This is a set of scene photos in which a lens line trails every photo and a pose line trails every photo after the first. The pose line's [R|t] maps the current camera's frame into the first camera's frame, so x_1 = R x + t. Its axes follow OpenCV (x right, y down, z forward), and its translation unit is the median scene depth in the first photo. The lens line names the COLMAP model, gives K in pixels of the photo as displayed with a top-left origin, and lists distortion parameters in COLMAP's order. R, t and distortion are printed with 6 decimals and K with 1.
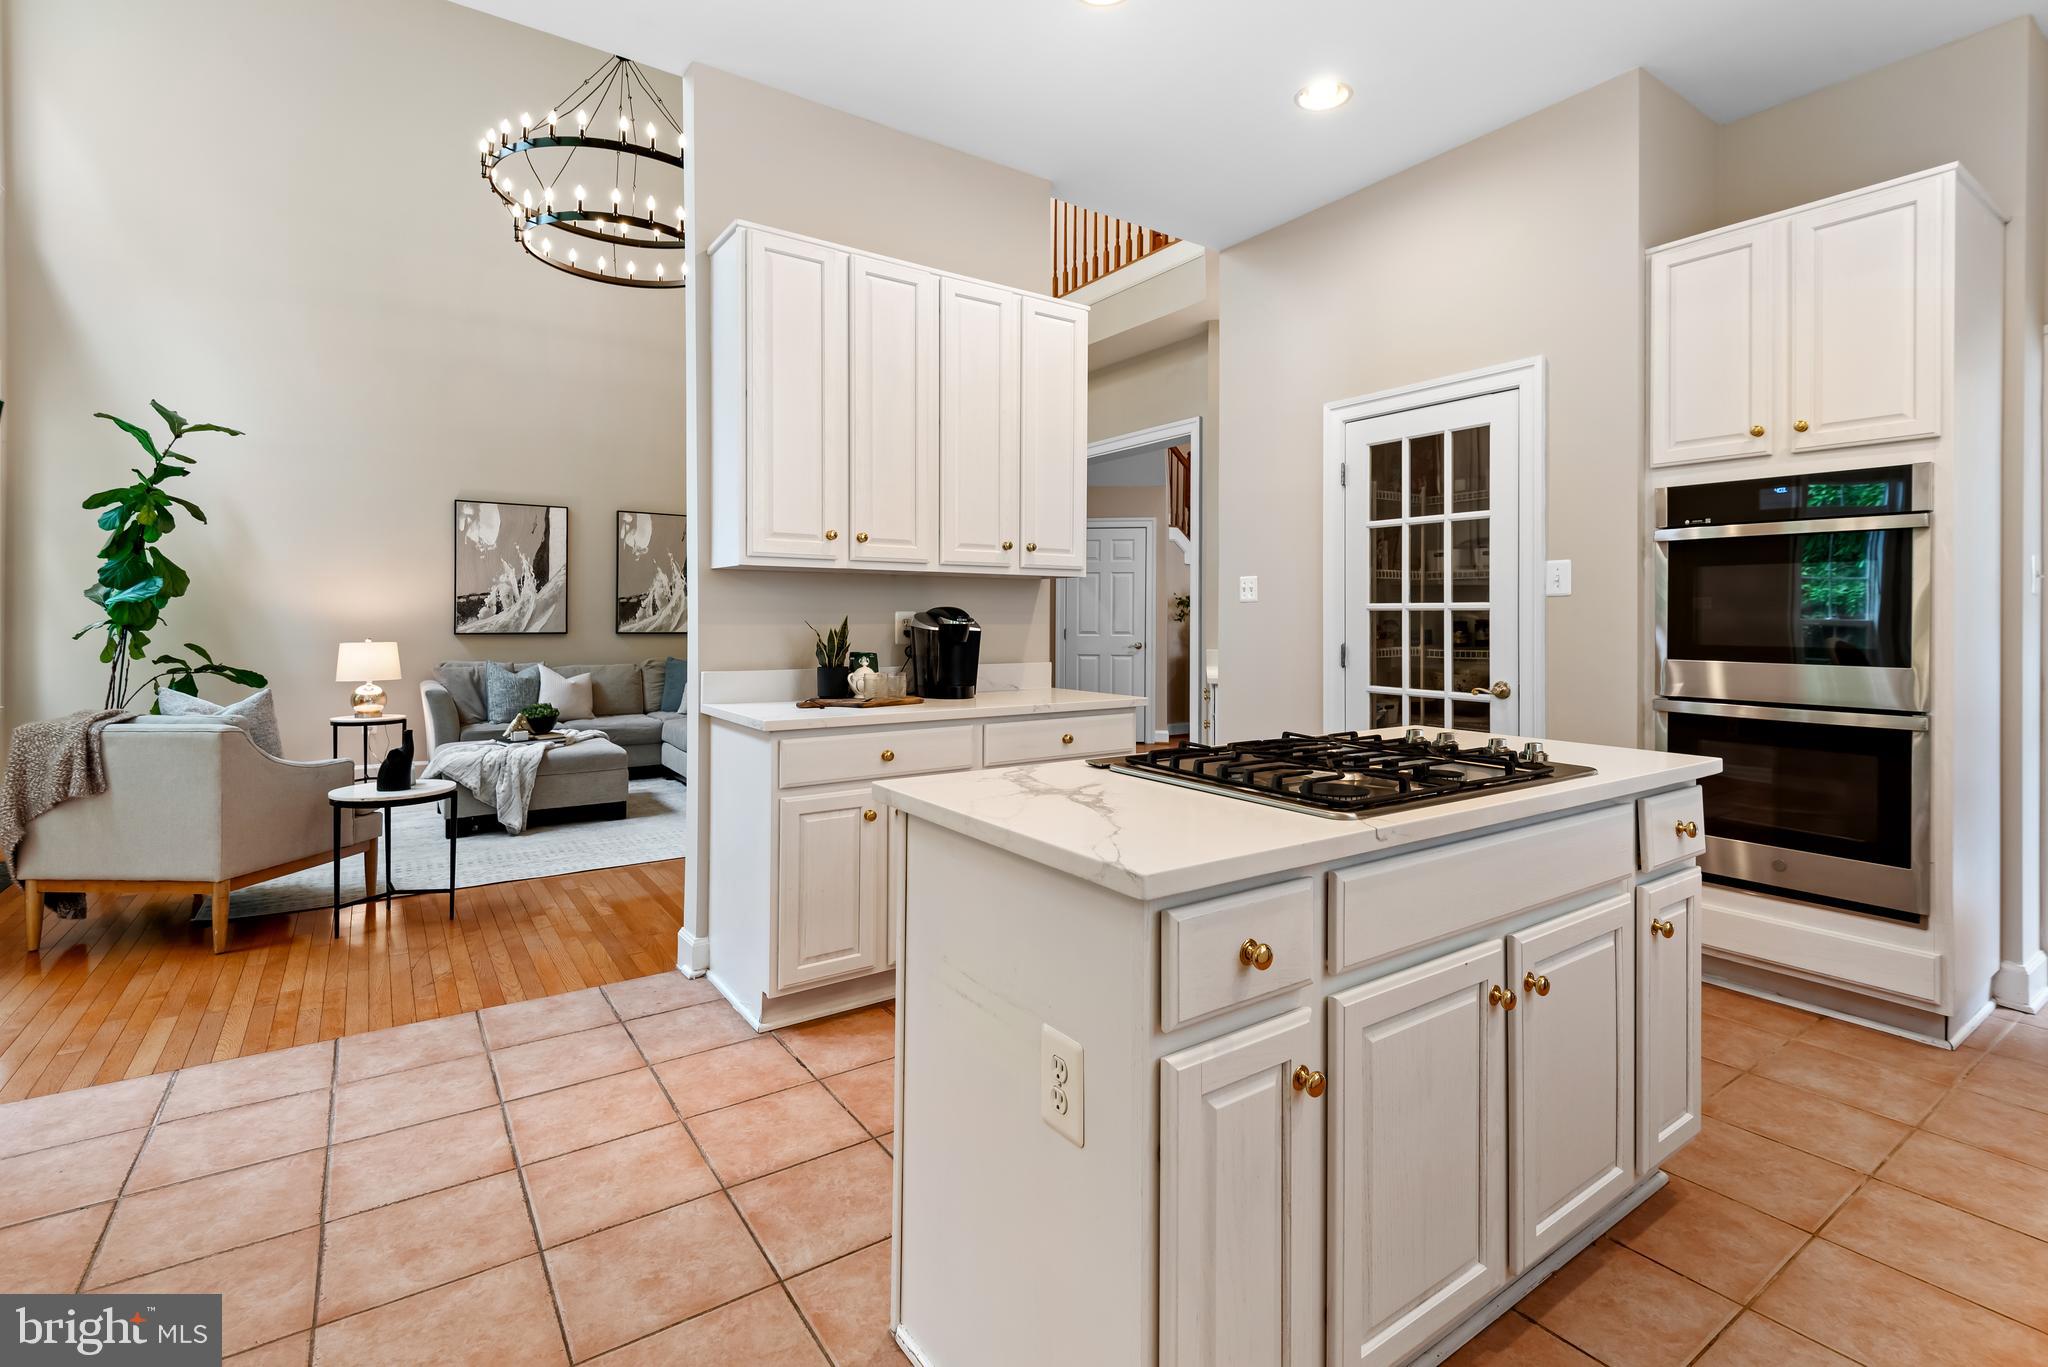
lens RADIAL K [[923.0, 0, 1013.0], [0, 923.0, 625.7], [0, 0, 1]] dist [0.023782, -0.011151]
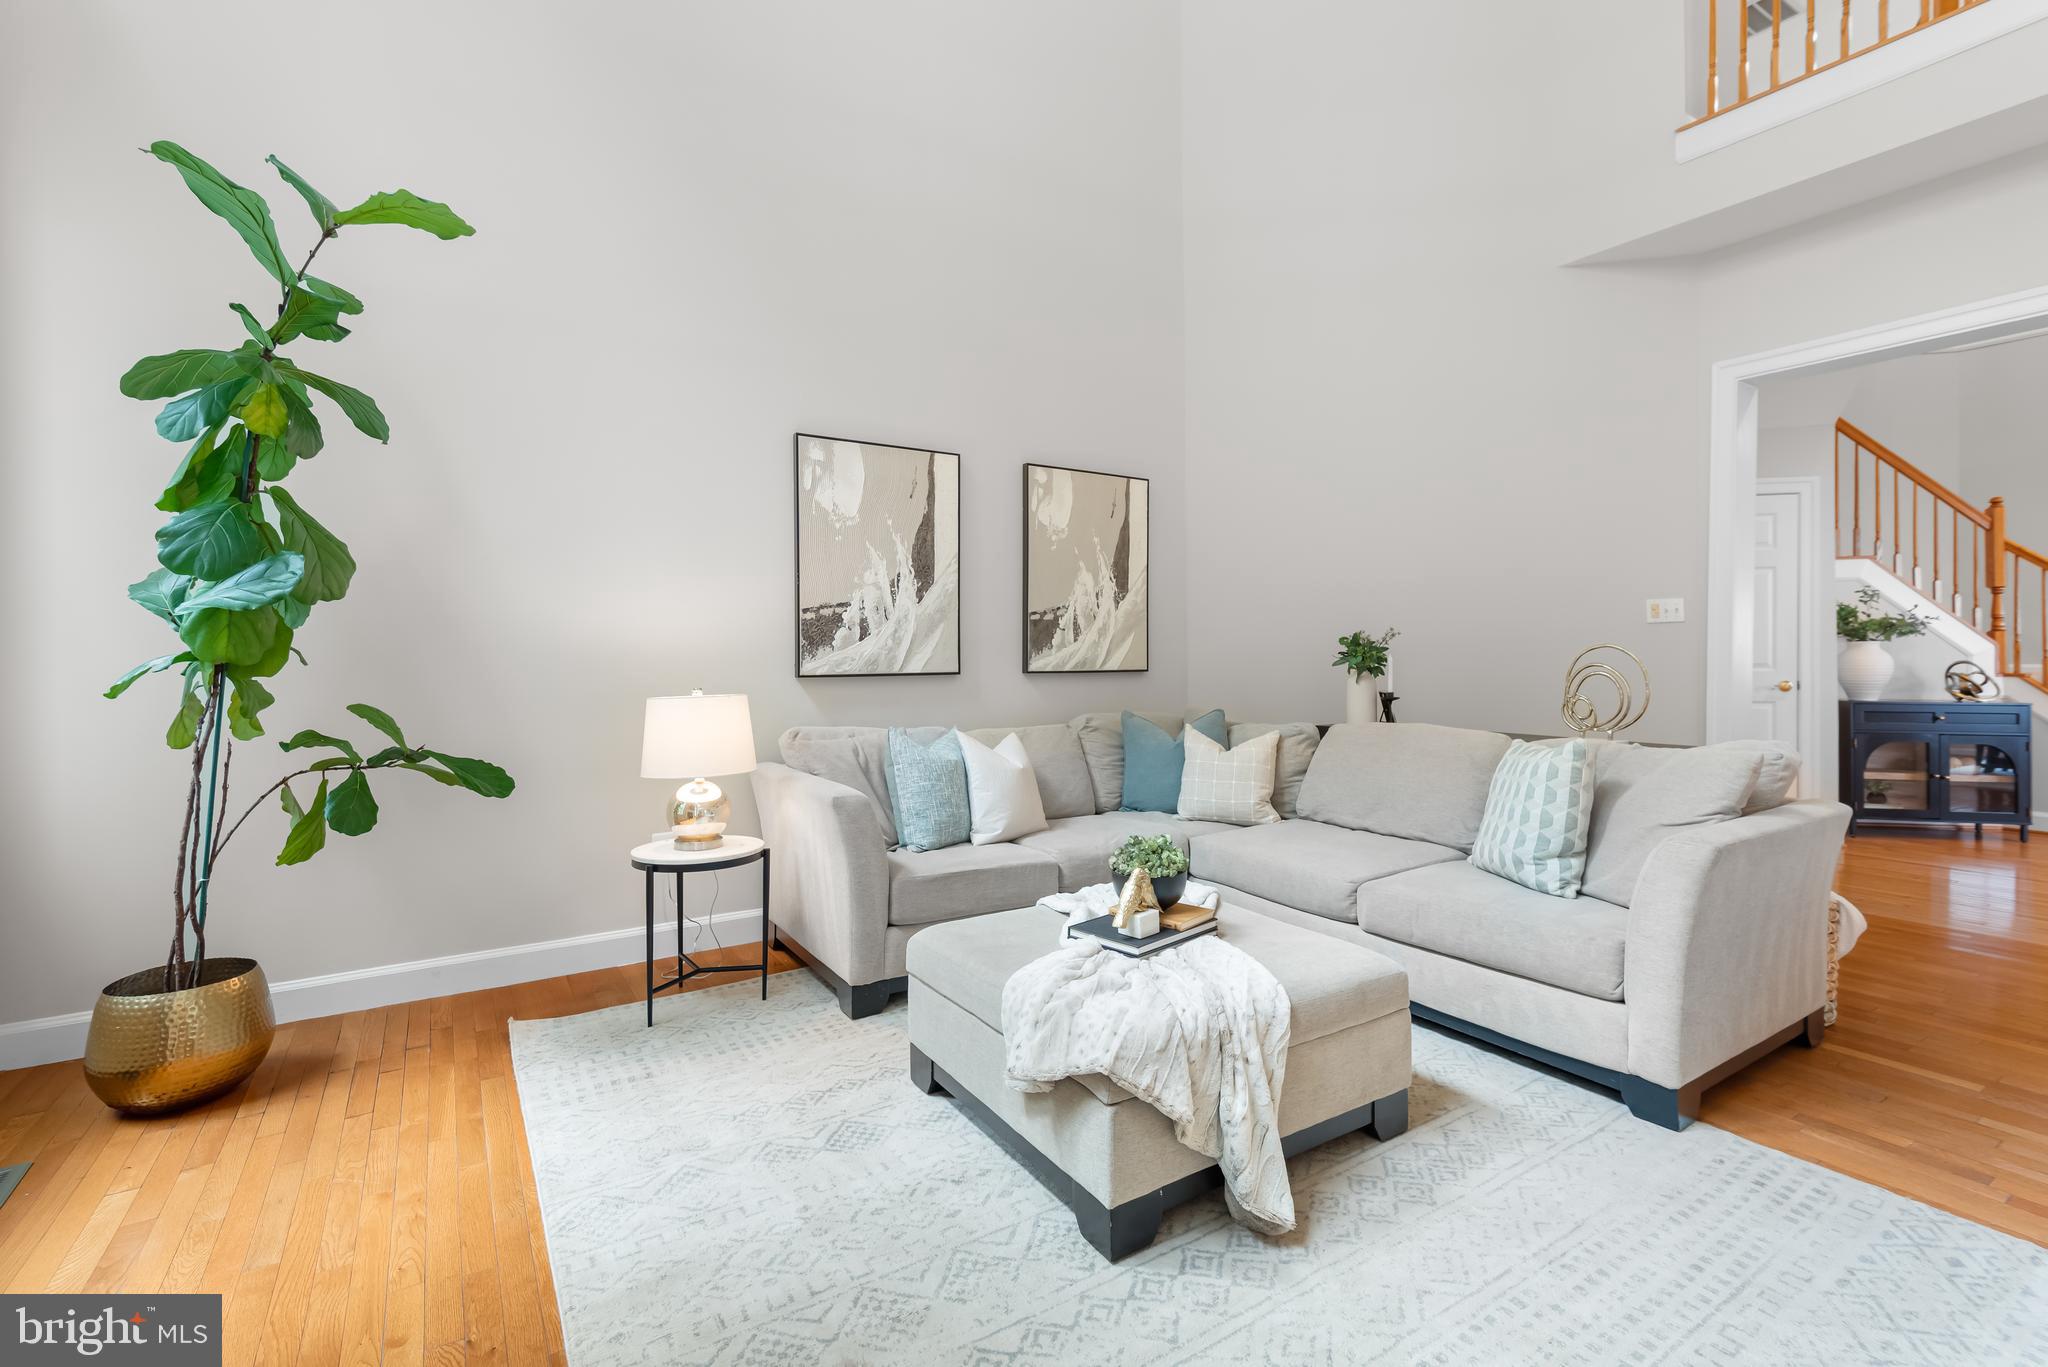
lens RADIAL K [[923.0, 0, 1036.9], [0, 923.0, 672.3], [0, 0, 1]] dist [0.023782, -0.011151]
pose [[0.999432, -0.007362, -0.032889, -0.536349], [0.007763, 0.999897, 0.012095, 0.000727], [0.032797, -0.012343, 0.999386, 0.557122]]
